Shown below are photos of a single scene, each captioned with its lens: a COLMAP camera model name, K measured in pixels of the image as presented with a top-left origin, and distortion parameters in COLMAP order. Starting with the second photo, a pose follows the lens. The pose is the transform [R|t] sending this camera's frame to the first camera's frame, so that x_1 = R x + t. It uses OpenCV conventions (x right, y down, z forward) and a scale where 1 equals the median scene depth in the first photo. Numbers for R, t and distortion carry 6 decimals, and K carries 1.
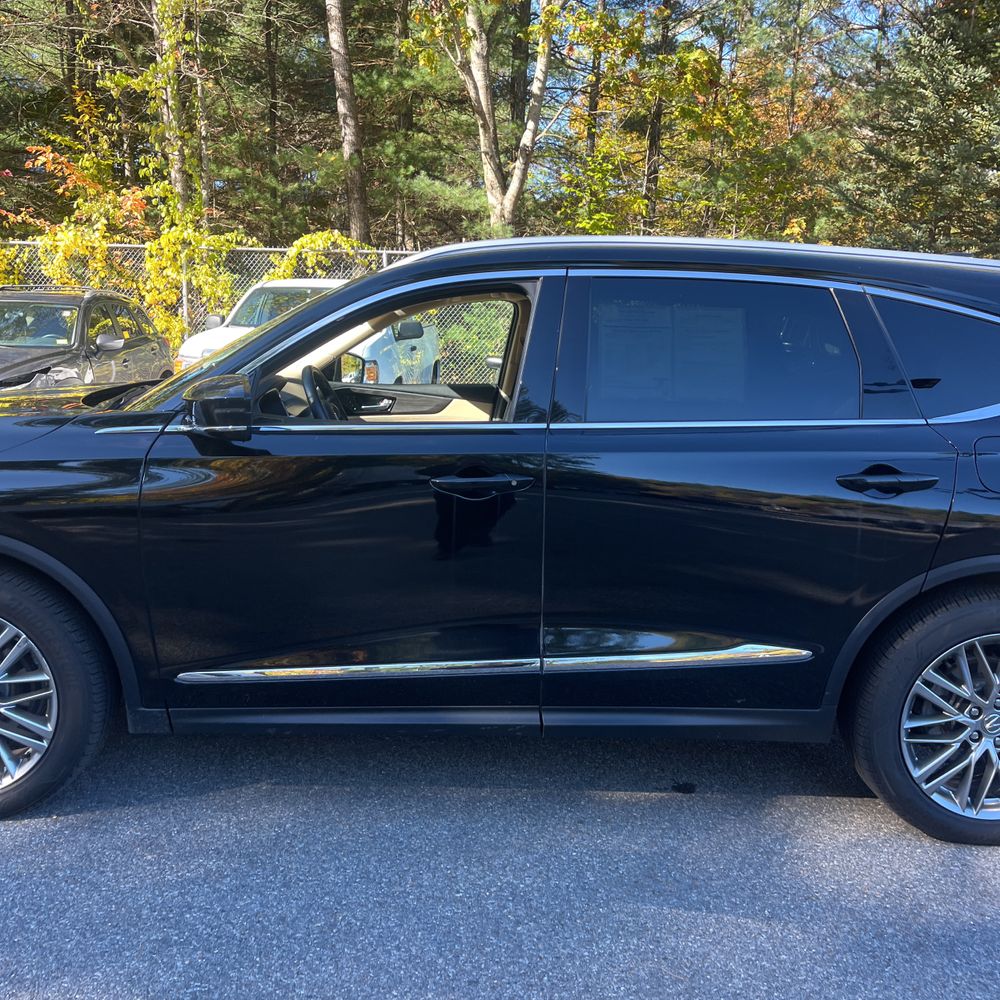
lens RADIAL K [[1022.9, 0, 510.5], [0, 1022.9, 491.6], [0, 0, 1]] dist [0.029003, 0.000000]
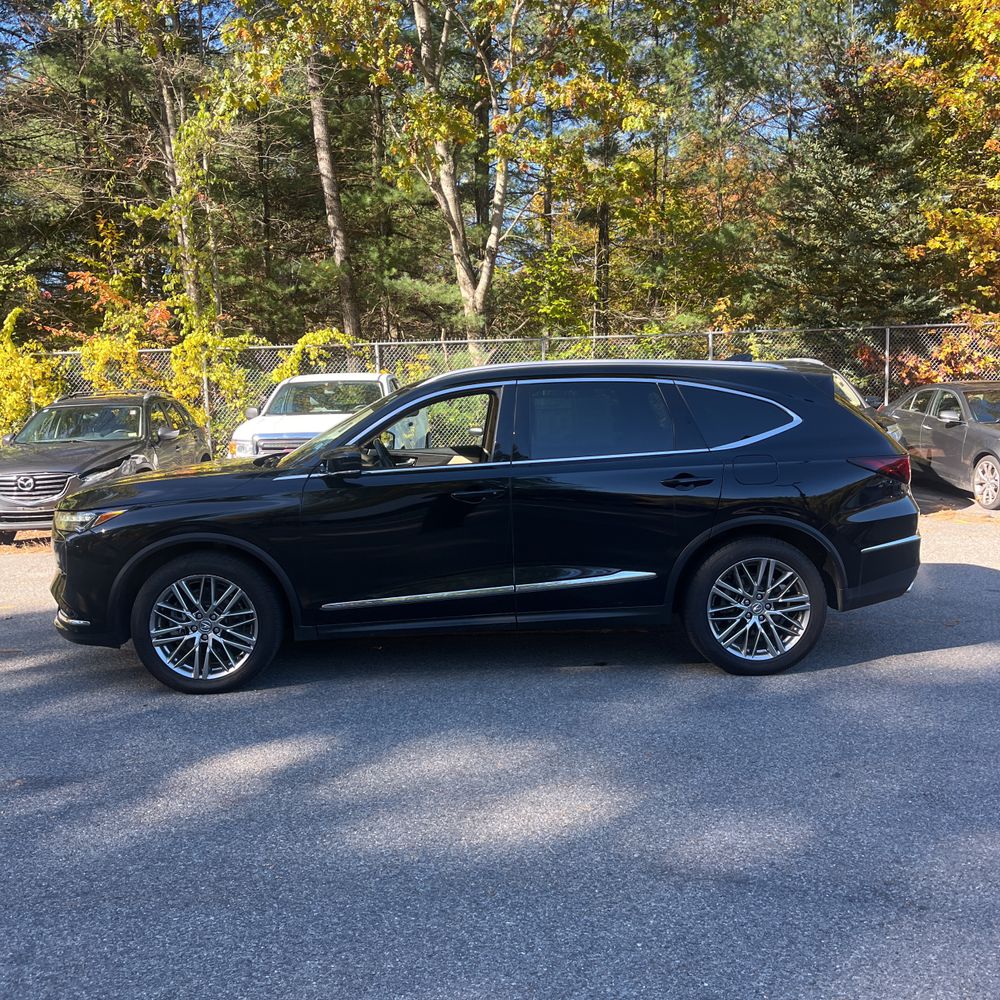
lens RADIAL K [[1022.9, 0, 501.3], [0, 1022.9, 496.1], [0, 0, 1]] dist [0.029003, 0.000000]
pose [[0.998368, -0.056354, 0.009247, -0.000427], [0.056817, 0.996491, -0.061467, 0.019430], [-0.005751, 0.061892, 0.998066, -0.153178]]
